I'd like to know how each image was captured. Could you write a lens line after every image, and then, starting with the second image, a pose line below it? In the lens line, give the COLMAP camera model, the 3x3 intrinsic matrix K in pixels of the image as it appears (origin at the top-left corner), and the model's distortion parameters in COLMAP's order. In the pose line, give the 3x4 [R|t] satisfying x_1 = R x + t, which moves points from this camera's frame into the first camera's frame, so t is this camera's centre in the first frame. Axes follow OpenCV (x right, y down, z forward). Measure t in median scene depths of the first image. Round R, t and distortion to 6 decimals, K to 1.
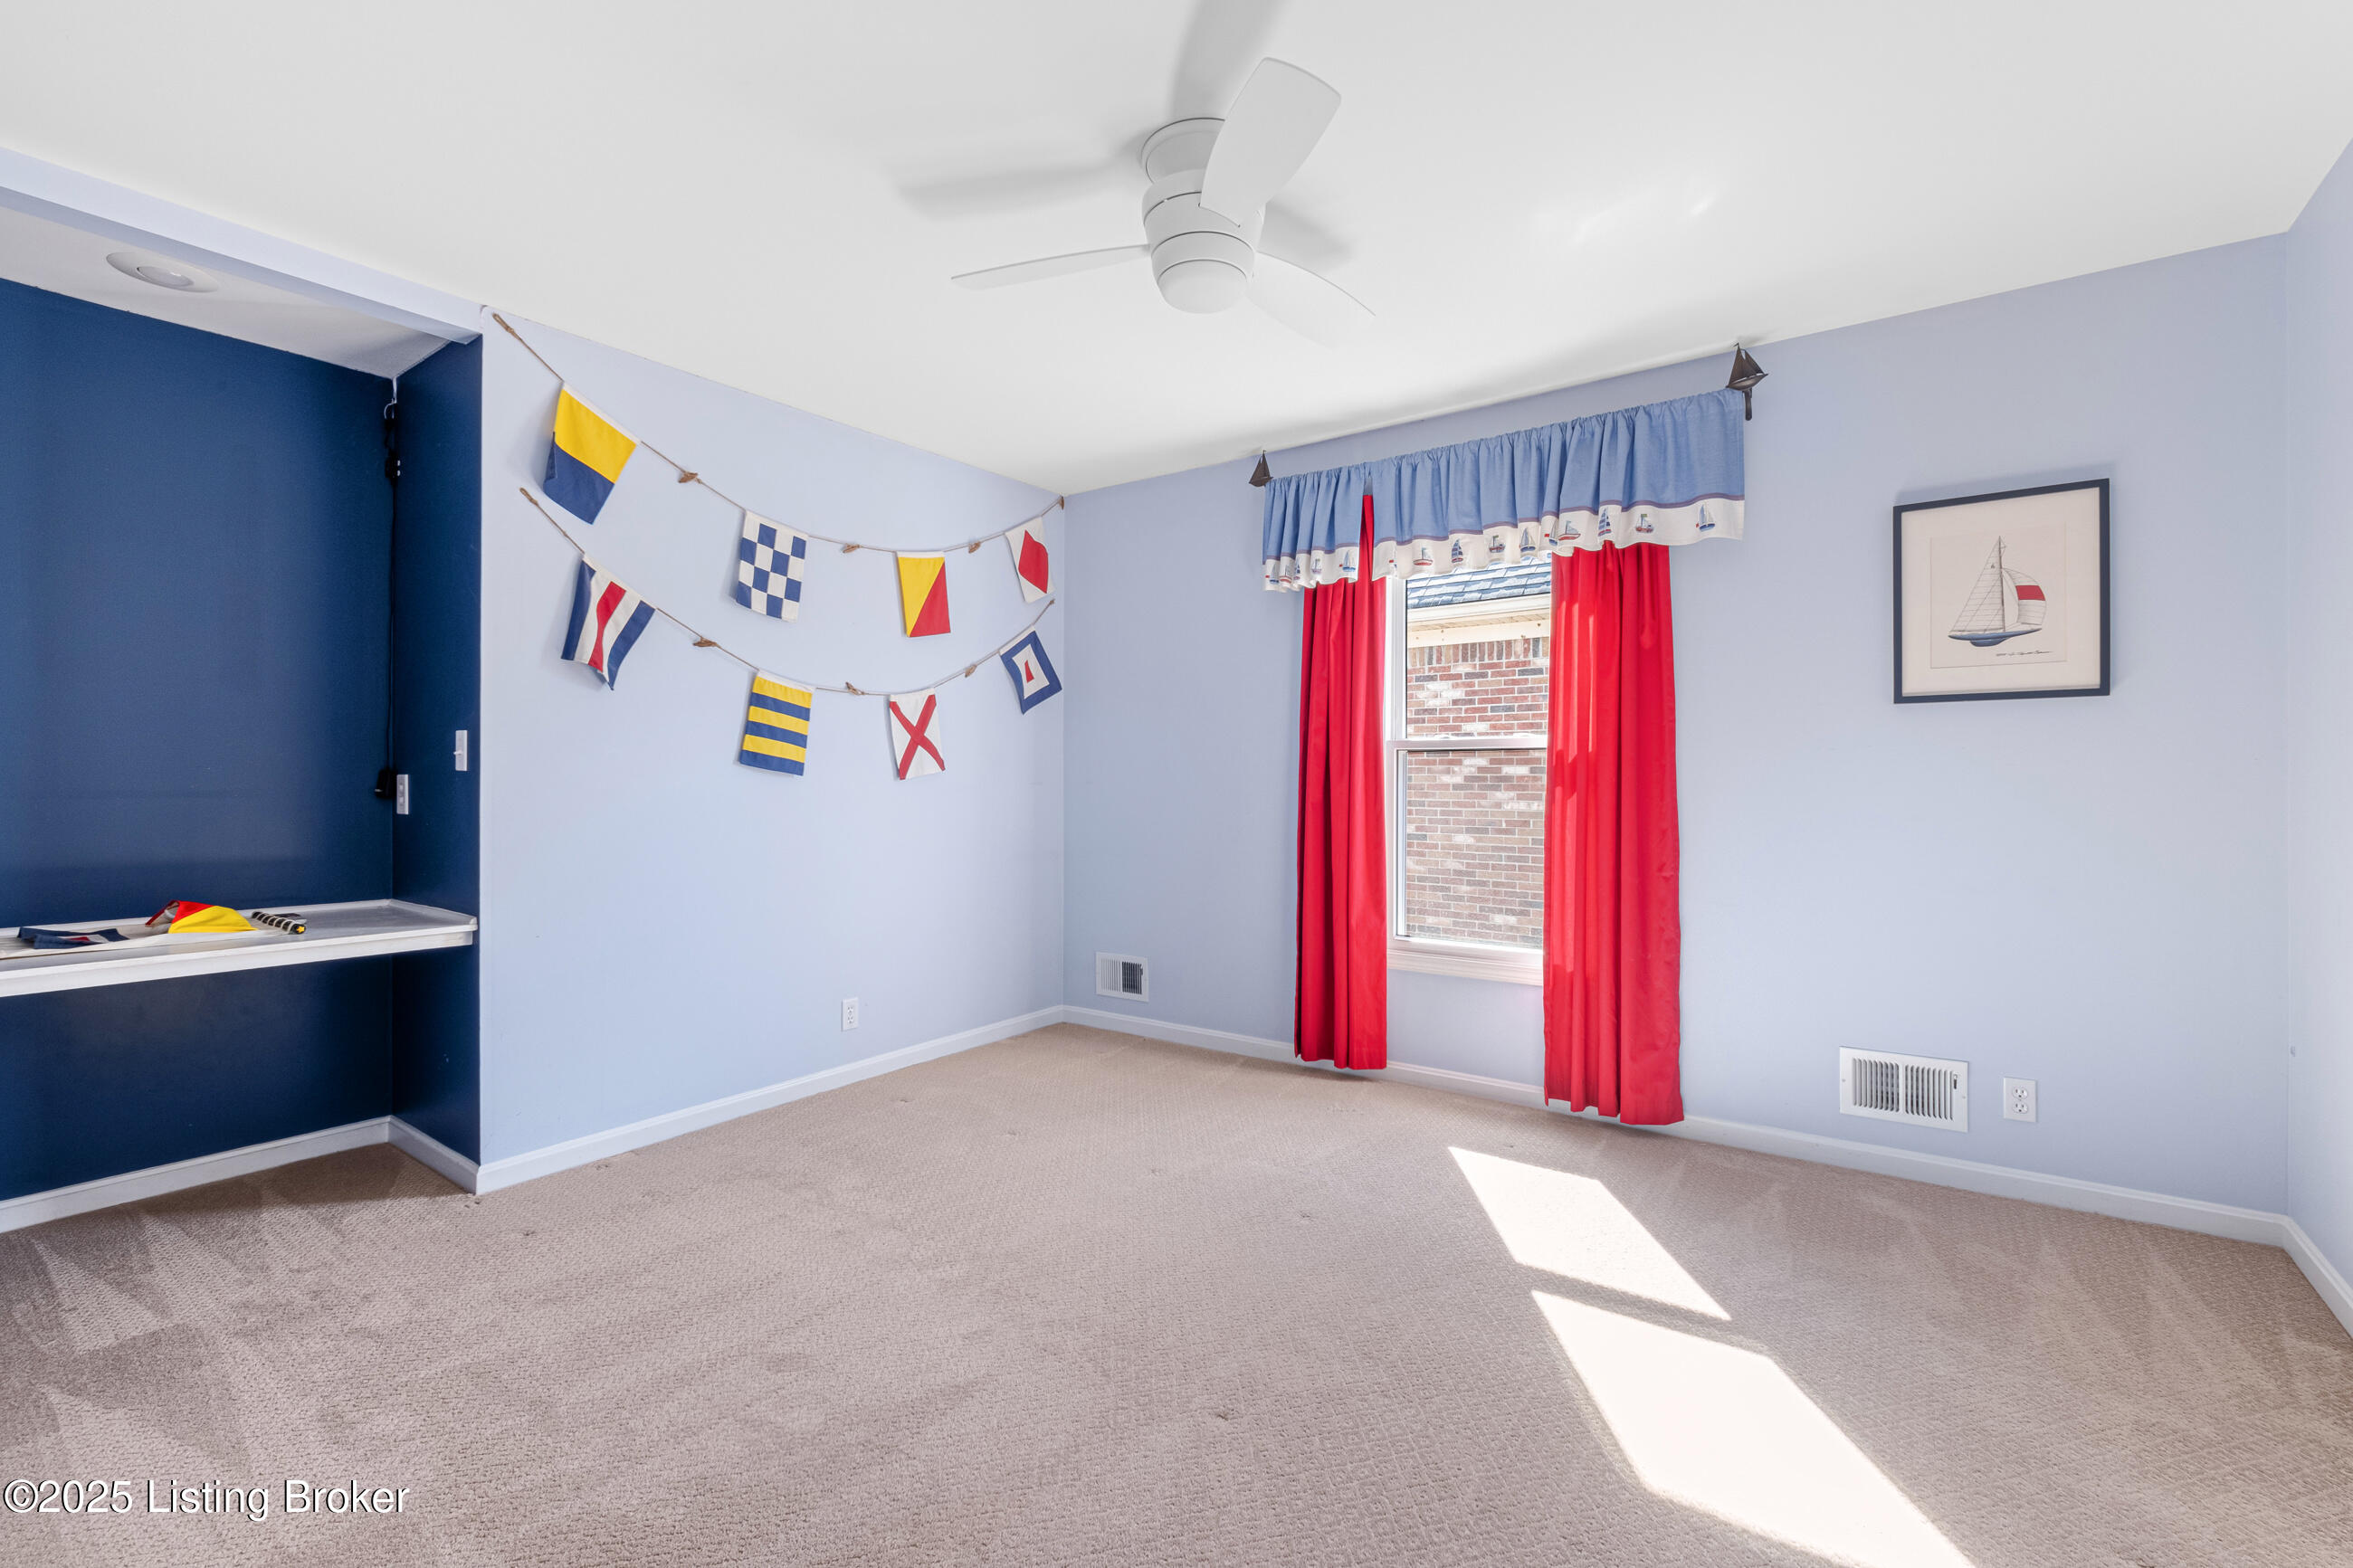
lens RADIAL K [[1009.7, 0, 1181.3], [0, 1009.7, 780.8], [0, 0, 1]] dist [0.004603, -0.005466]
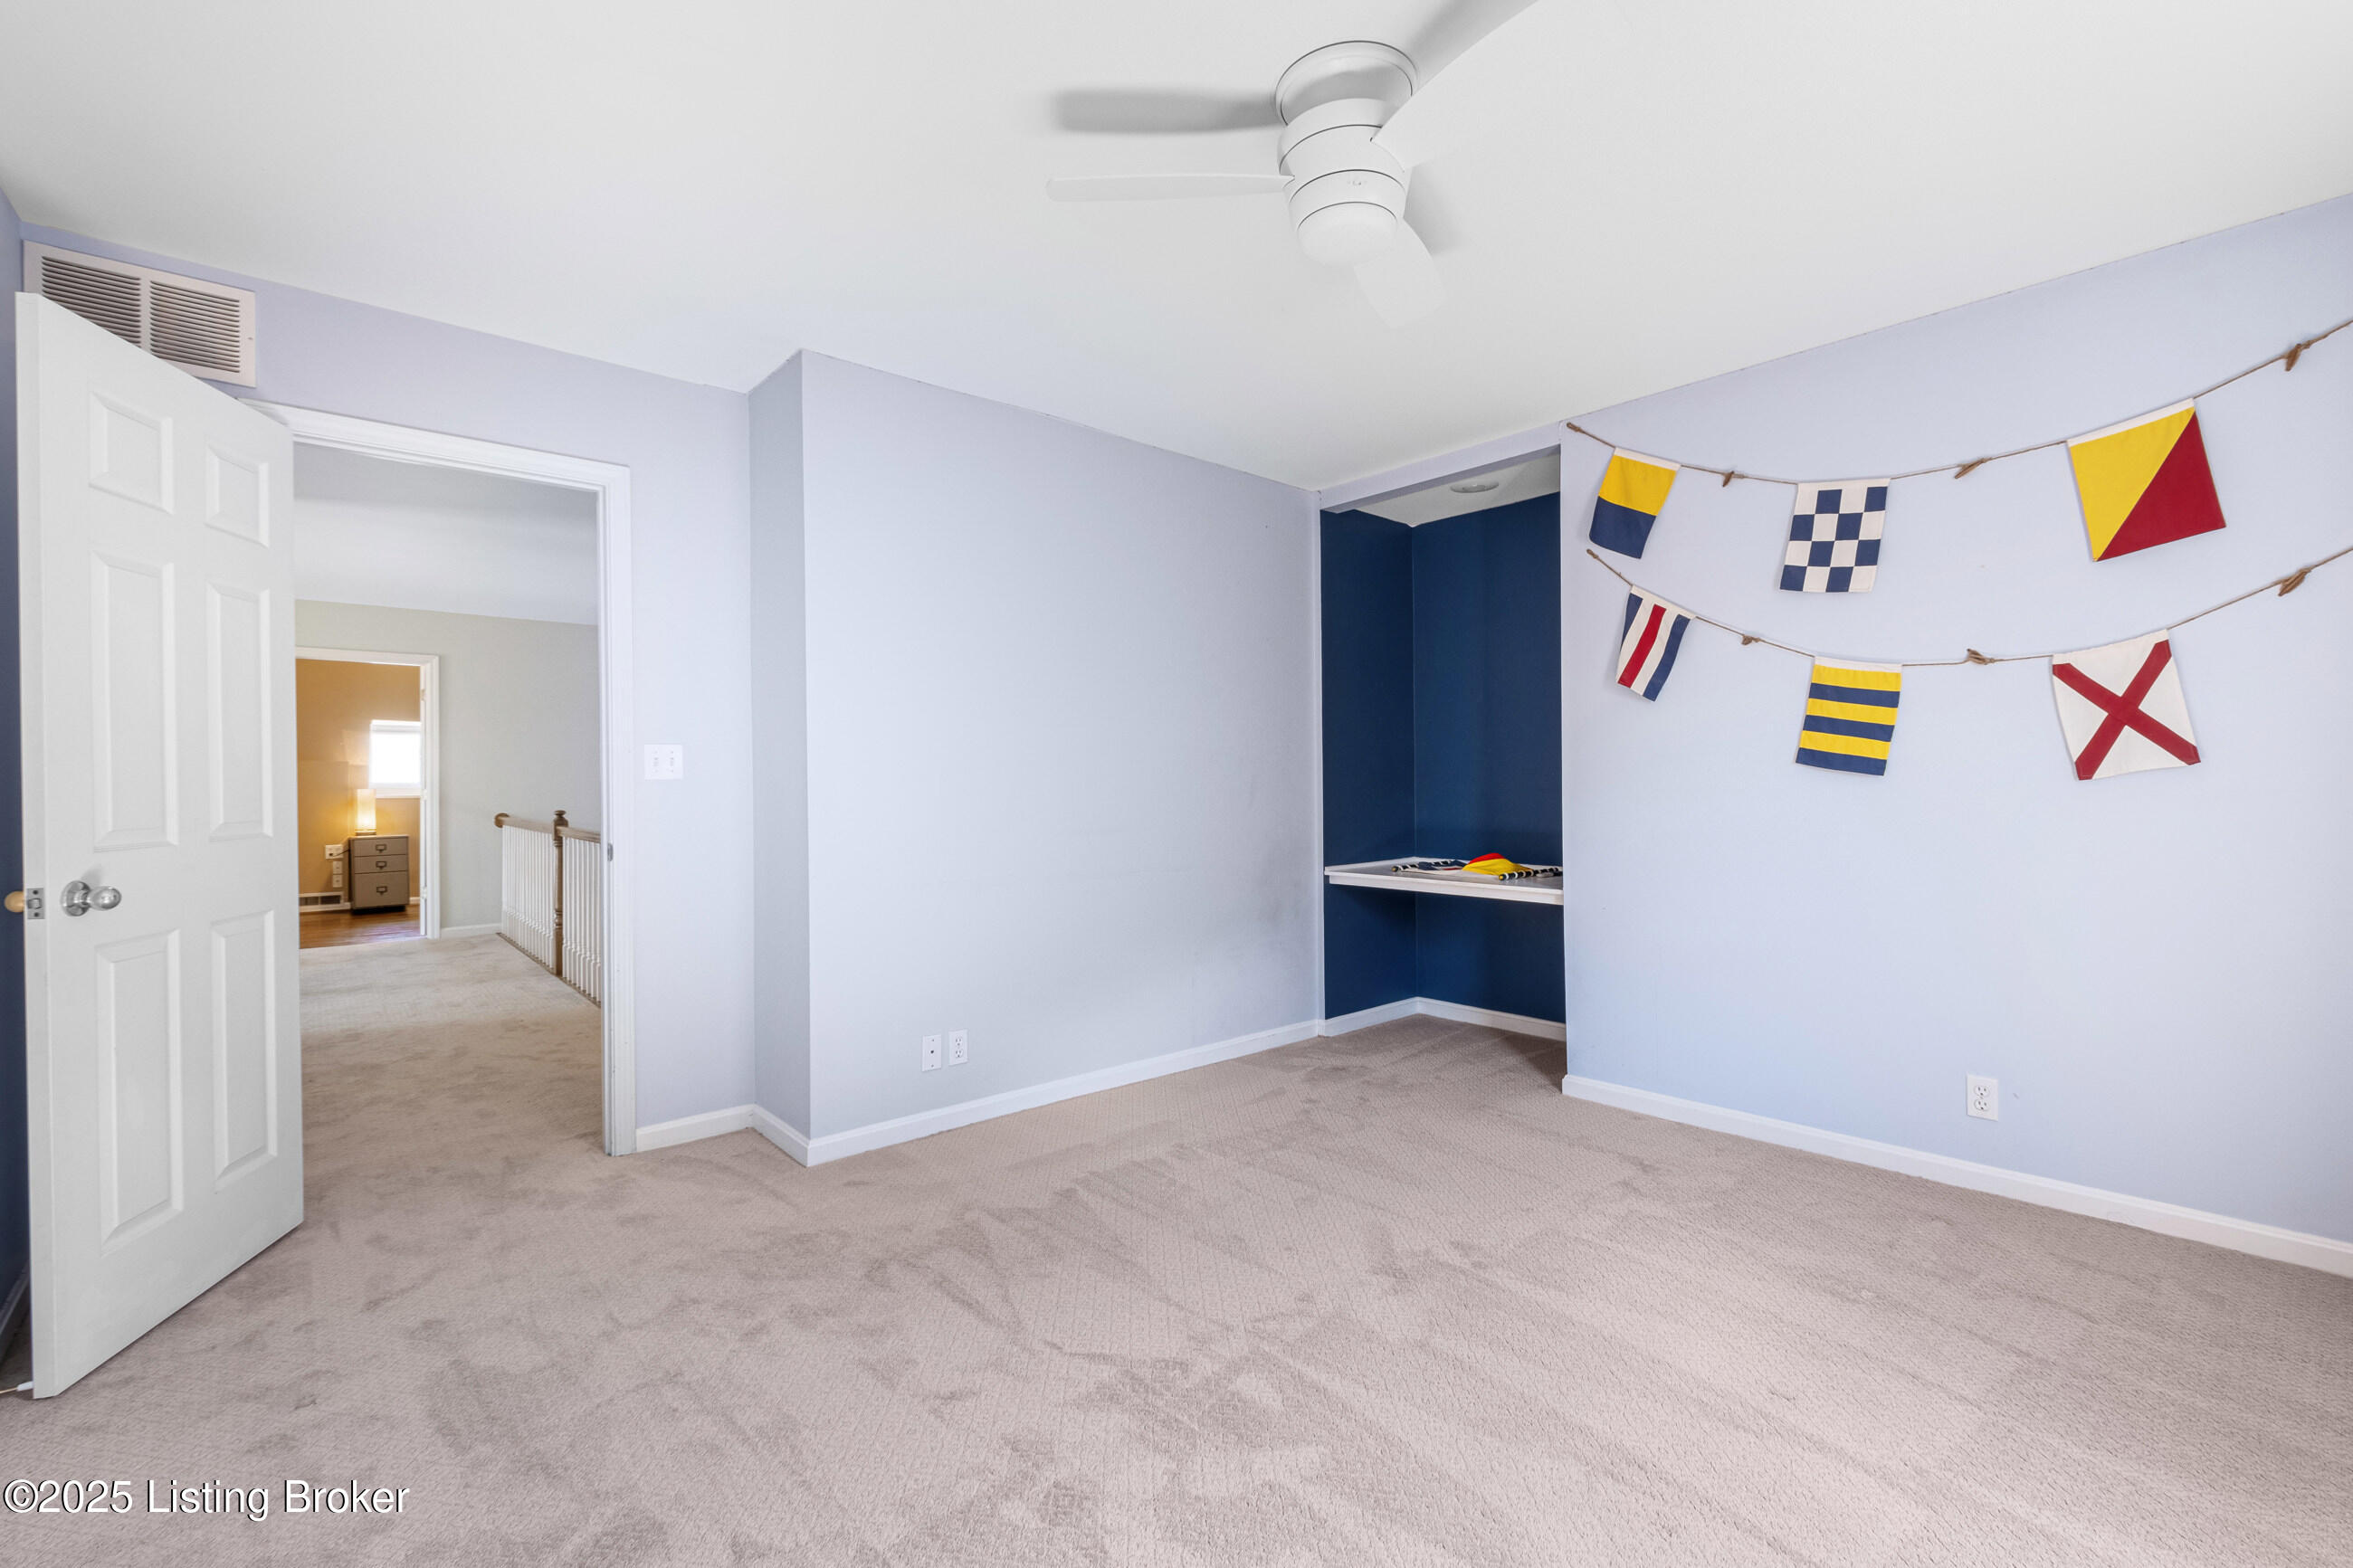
lens RADIAL K [[1009.7, 0, 1181.3], [0, 1009.7, 780.8], [0, 0, 1]] dist [0.004603, -0.005466]
pose [[-0.209139, -0.002054, -0.977884, 0.550229], [0.004118, 0.999987, -0.002981, -0.001057], [0.977877, -0.004650, -0.209128, 0.626171]]
